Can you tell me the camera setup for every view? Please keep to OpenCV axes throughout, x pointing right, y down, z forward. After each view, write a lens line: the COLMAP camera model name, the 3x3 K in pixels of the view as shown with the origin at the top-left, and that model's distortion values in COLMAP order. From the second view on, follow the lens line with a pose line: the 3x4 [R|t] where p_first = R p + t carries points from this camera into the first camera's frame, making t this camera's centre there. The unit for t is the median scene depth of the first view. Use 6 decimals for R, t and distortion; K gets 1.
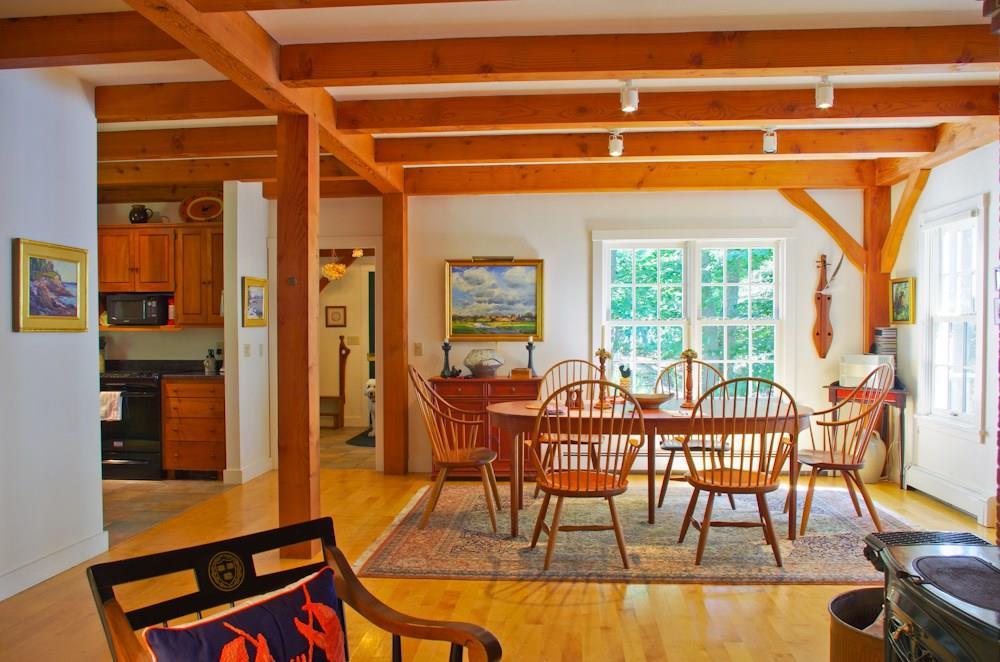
lens RADIAL K [[801.2, 0, 494.9], [0, 801.2, 341.3], [0, 0, 1]] dist [-0.038606, 0.013937]
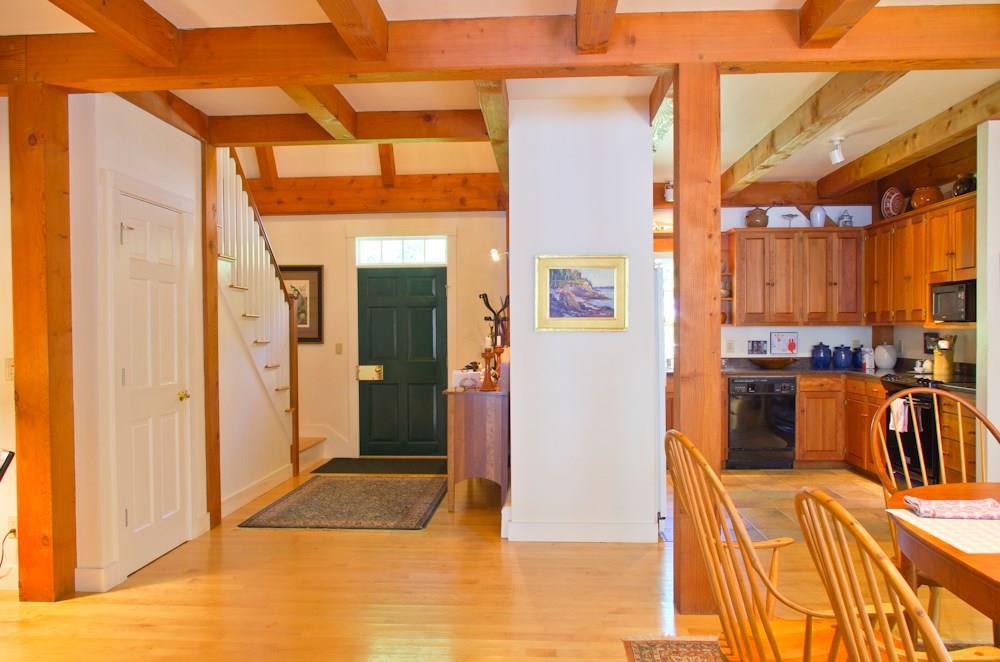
lens RADIAL K [[801.2, 0, 494.9], [0, 801.2, 341.3], [0, 0, 1]] dist [-0.038606, 0.013937]
pose [[0.028820, 0.022306, -0.999336, 0.604992], [-0.011383, 0.999693, 0.021985, -0.021134], [0.999520, 0.010742, 0.029065, 0.839355]]
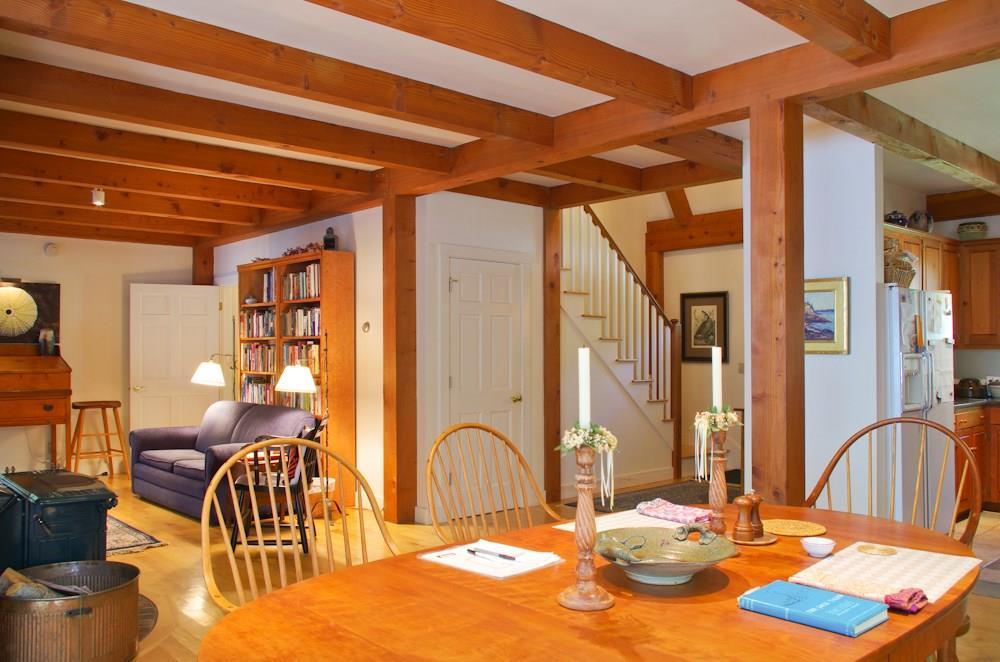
lens RADIAL K [[801.2, 0, 494.9], [0, 801.2, 341.3], [0, 0, 1]] dist [-0.038606, 0.013937]
pose [[-0.676821, 0.000049, -0.736147, 0.627618], [-0.007135, 0.999953, 0.006626, -0.034999], [0.736113, 0.009737, -0.676789, 1.462533]]
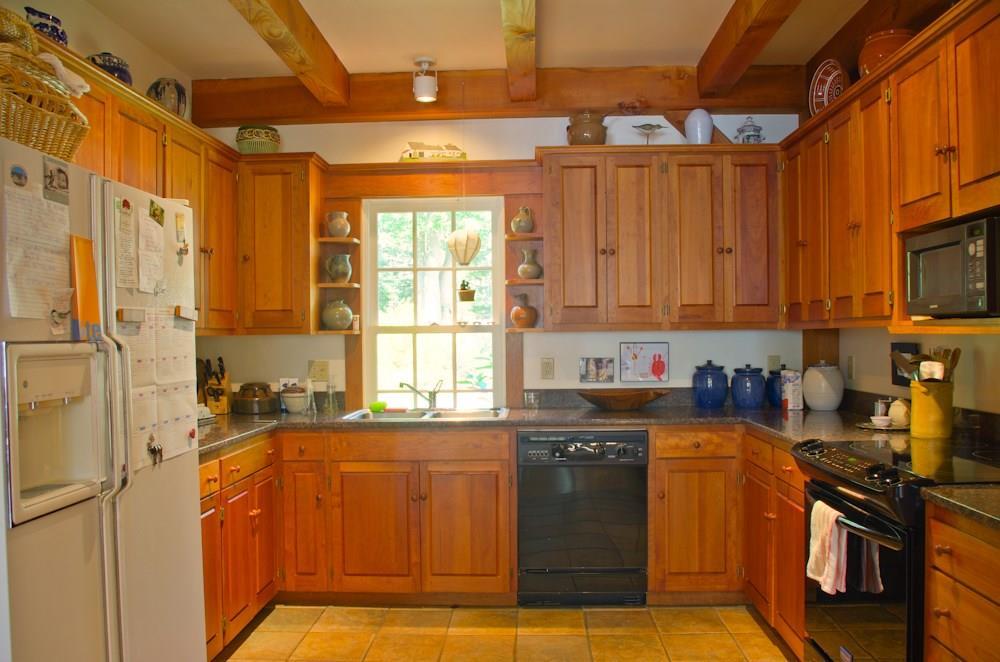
lens RADIAL K [[810.1, 0, 496.0], [0, 810.1, 339.0], [0, 0, 1]] dist [-0.073760, 0.003158]
pose [[0.051001, 0.009692, -0.998652, -0.218890], [-0.007843, 0.999926, 0.009304, -0.021323], [0.998668, 0.007358, 0.051073, 1.329424]]
